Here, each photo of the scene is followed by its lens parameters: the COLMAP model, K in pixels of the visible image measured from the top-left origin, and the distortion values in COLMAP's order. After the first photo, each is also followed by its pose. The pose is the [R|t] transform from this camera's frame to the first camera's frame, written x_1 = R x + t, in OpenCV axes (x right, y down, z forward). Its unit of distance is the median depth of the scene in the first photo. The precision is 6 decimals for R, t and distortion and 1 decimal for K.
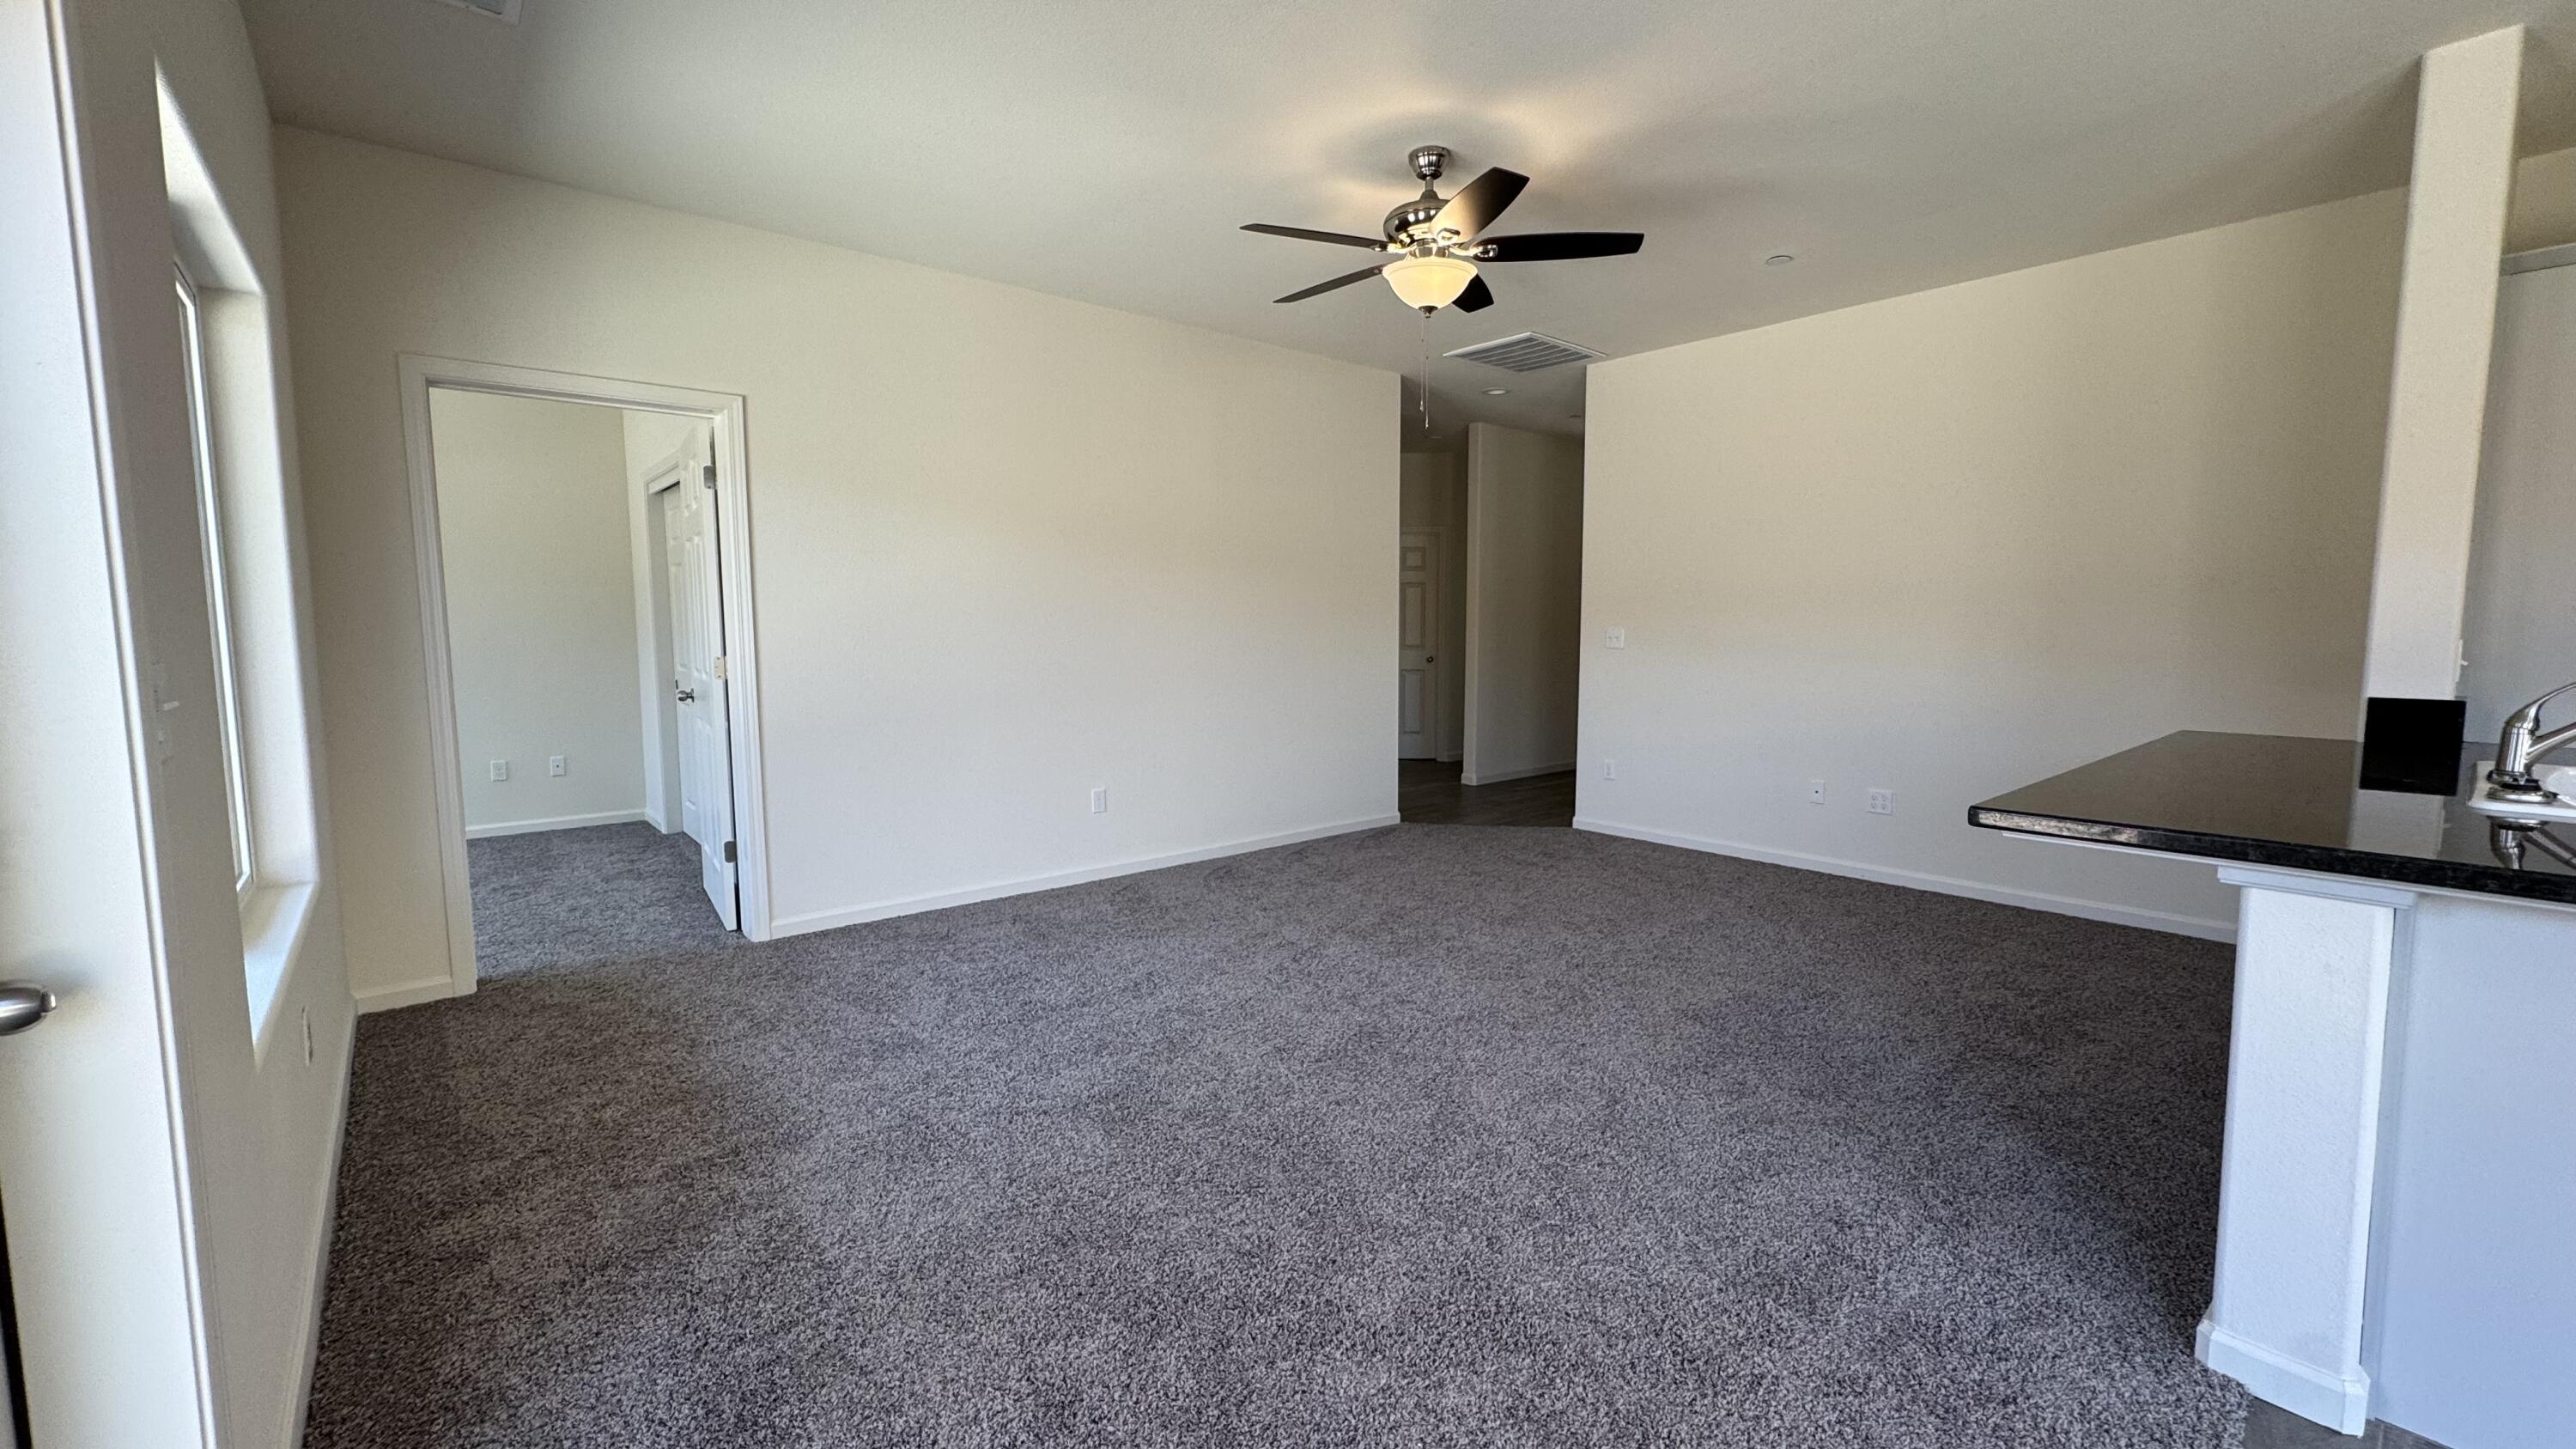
lens RADIAL K [[1030.9, 0, 1279.7], [0, 1030.9, 719.2], [0, 0, 1]] dist [0.009508, -0.000256]
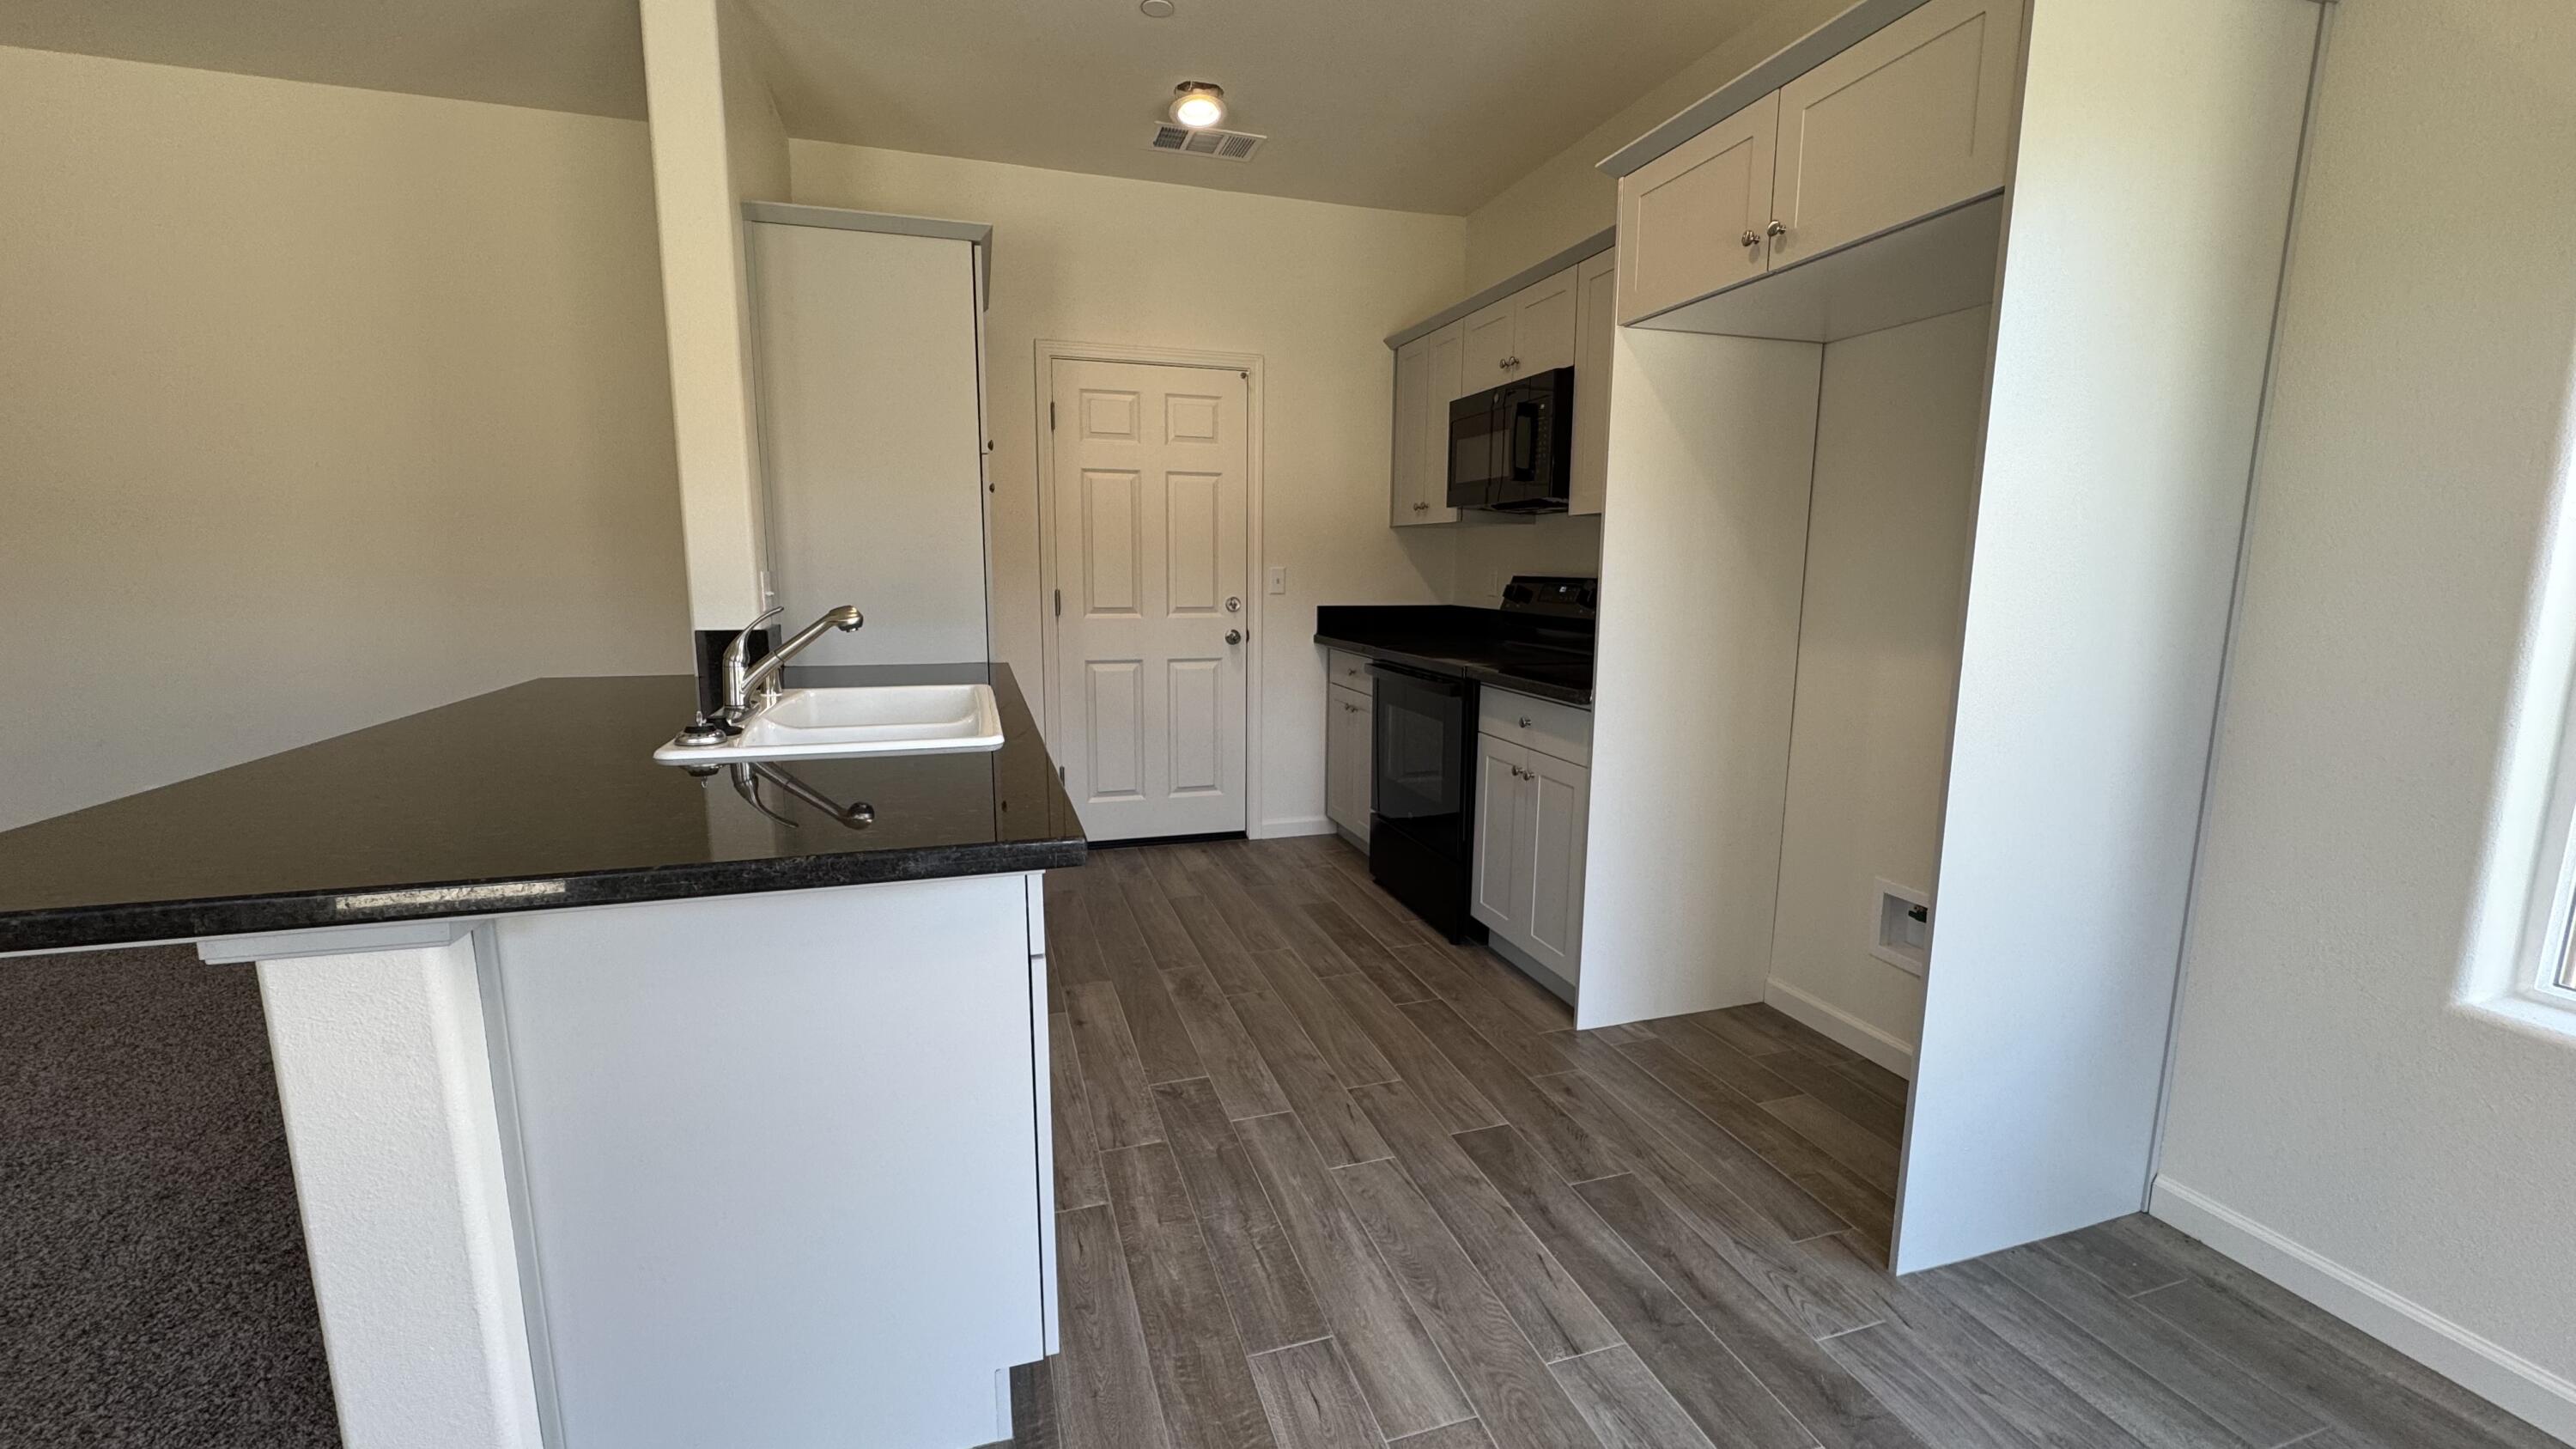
lens RADIAL K [[1030.9, 0, 1279.7], [0, 1030.9, 719.2], [0, 0, 1]] dist [0.009508, -0.000256]
pose [[0.396857, -0.135700, 0.907794, 0.365644], [0.079765, 0.990368, 0.113173, -0.004819], [-0.914408, 0.027497, 0.403859, 0.099725]]
